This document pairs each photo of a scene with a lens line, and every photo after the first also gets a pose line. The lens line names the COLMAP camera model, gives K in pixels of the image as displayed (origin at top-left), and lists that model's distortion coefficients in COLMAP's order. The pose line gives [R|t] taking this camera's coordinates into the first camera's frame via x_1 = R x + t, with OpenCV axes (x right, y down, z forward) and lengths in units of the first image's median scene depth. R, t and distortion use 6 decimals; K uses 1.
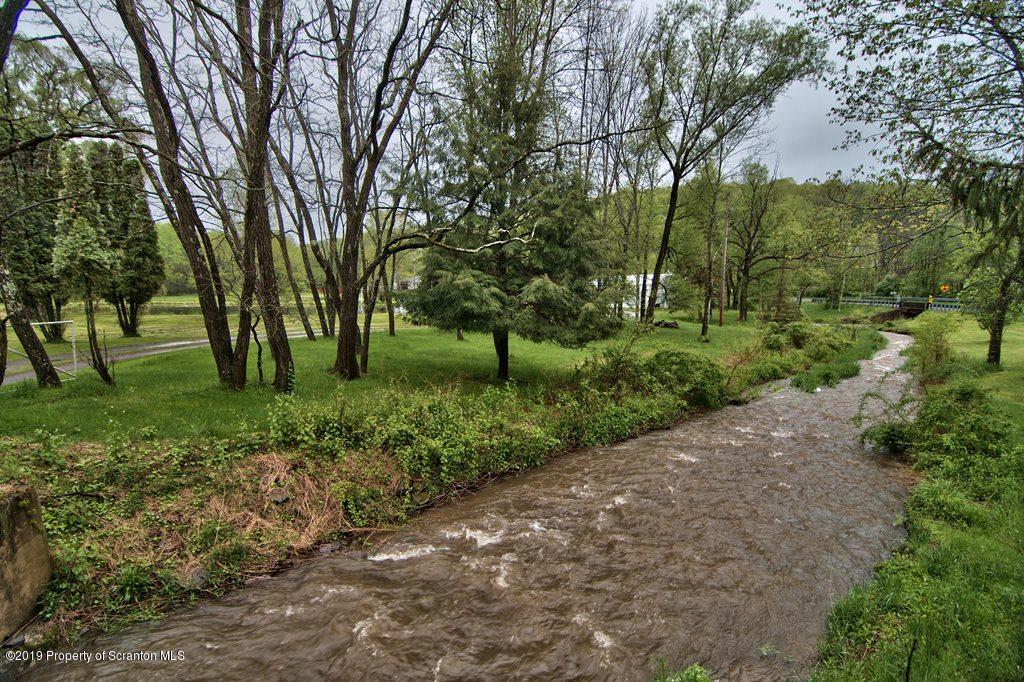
lens RADIAL K [[487.0, 0, 508.5], [0, 487.0, 346.9], [0, 0, 1]] dist [0.000879, -0.016696]
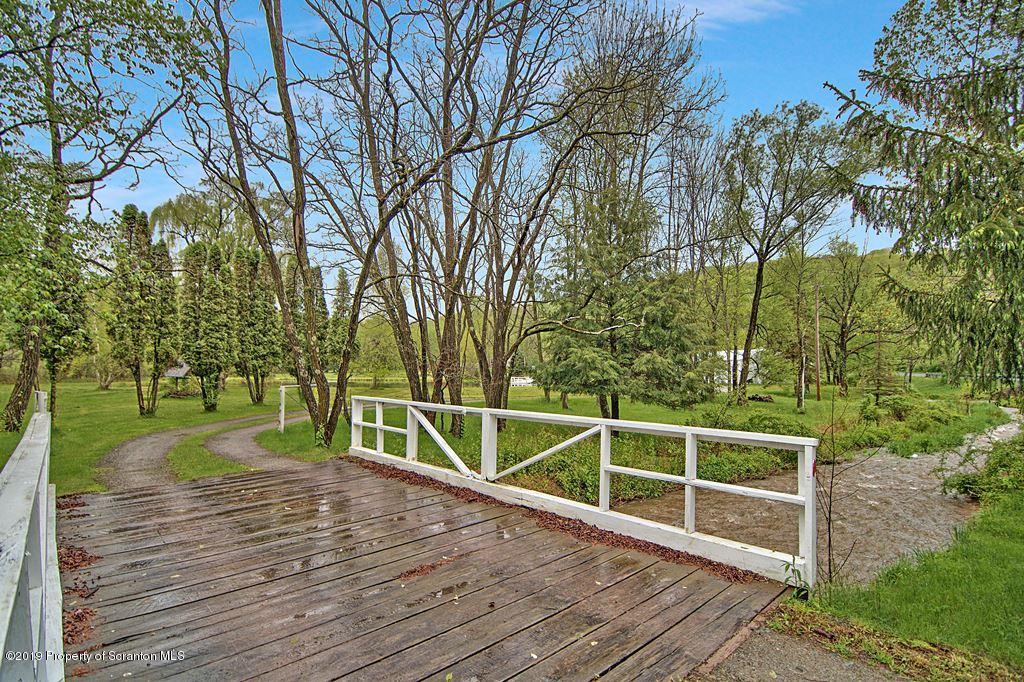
lens RADIAL K [[487.0, 0, 508.5], [0, 487.0, 346.9], [0, 0, 1]] dist [0.000879, -0.016696]
pose [[0.986345, -0.011339, -0.164298, -0.035172], [-0.014711, 0.987573, -0.156469, 0.019229], [0.164031, 0.156749, 0.973922, -0.123382]]
